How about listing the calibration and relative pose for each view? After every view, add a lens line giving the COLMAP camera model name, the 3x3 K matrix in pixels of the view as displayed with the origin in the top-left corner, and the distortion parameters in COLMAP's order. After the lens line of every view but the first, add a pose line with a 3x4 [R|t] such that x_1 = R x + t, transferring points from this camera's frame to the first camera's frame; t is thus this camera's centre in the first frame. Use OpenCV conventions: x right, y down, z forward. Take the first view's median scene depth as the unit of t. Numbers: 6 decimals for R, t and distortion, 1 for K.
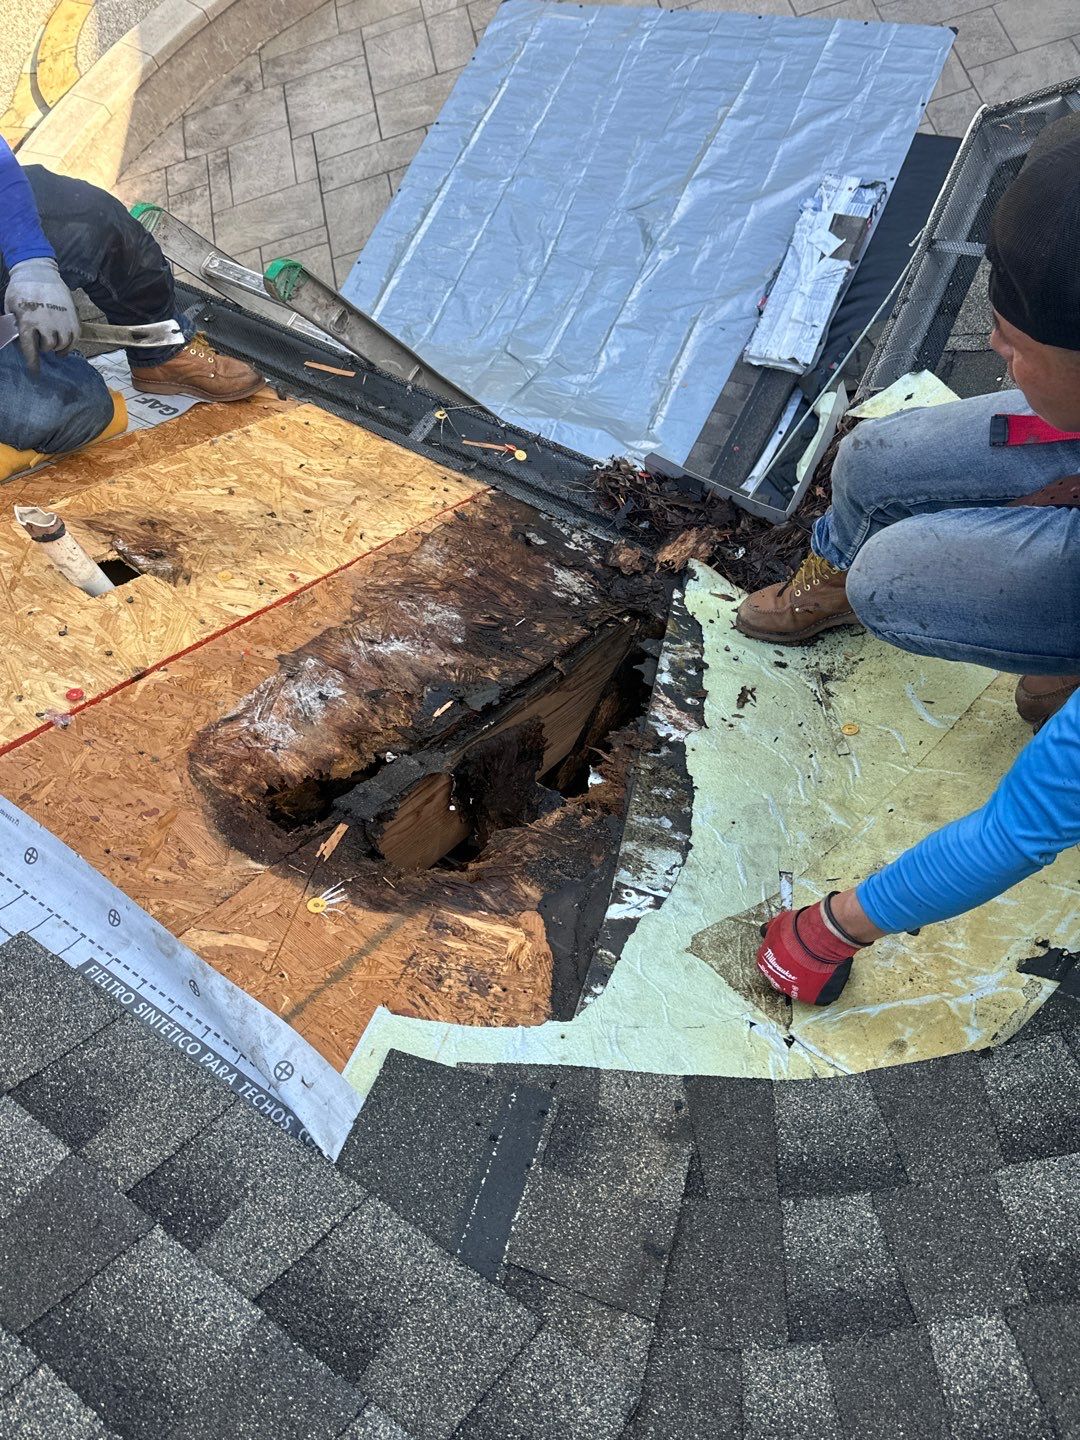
lens RADIAL K [[1253.8, 0, 559.7], [0, 1253.8, 724.7], [0, 0, 1]] dist [0.037224, -0.087042]
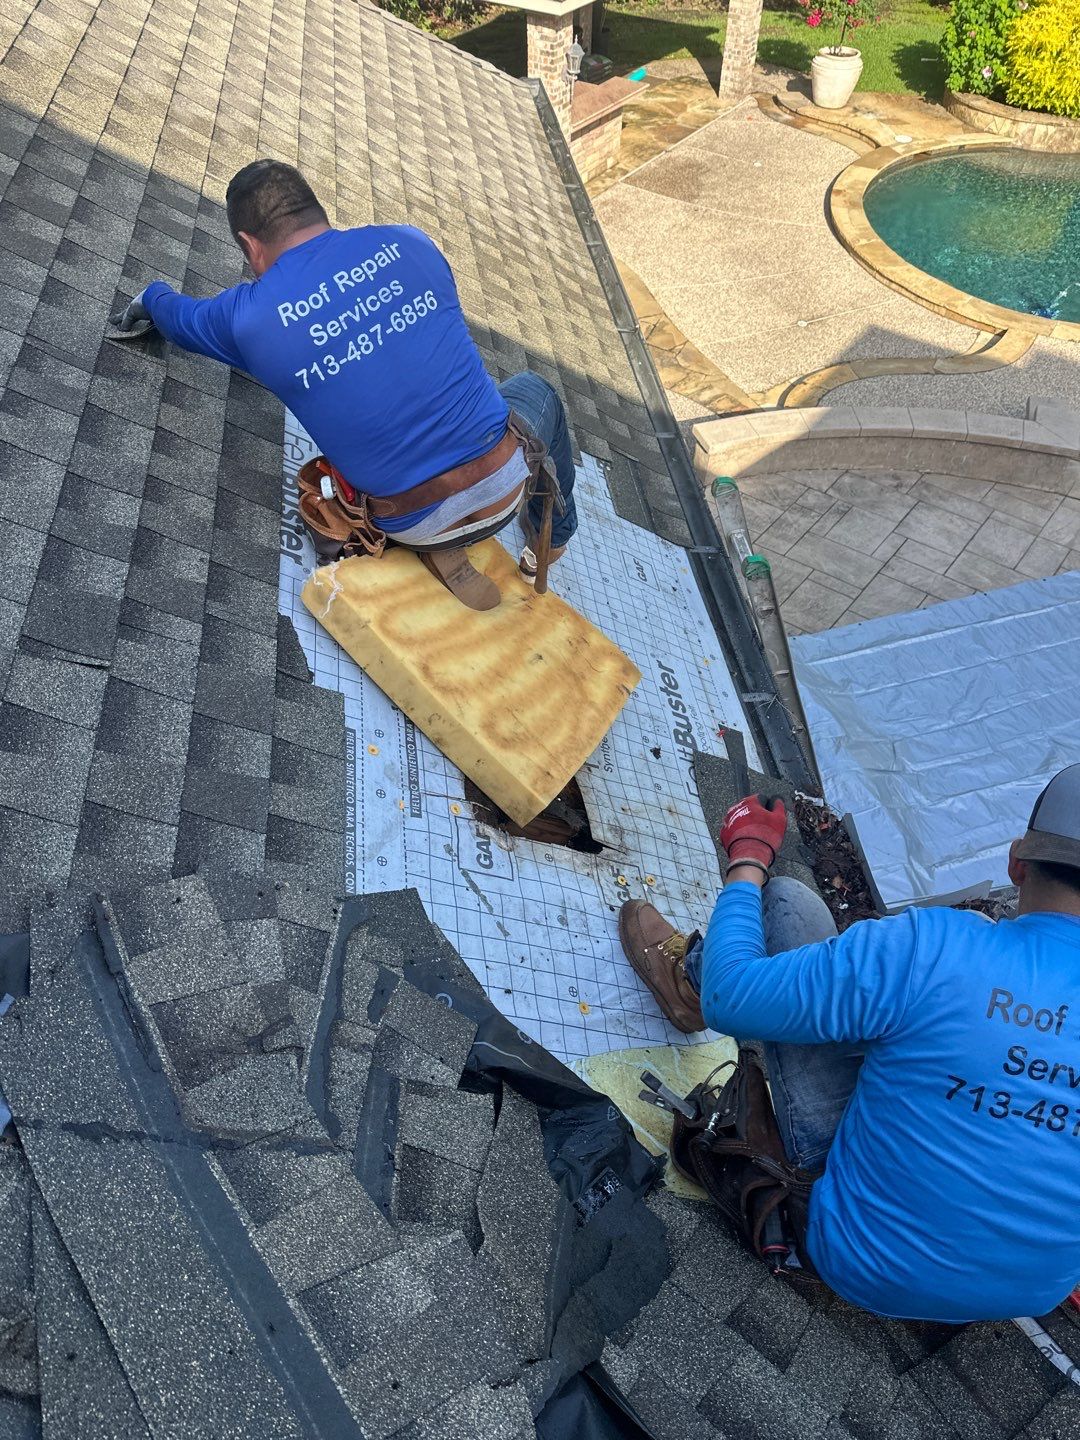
lens RADIAL K [[1025.4, 0, 532.1], [0, 1025.4, 724.1], [0, 0, 1]] dist [0.042280, -0.057697]
pose [[0.637976, 0.696448, -0.328553, 0.242291], [-0.747358, 0.662812, -0.046209, 0.059519], [0.185587, 0.275027, 0.943355, -0.298121]]
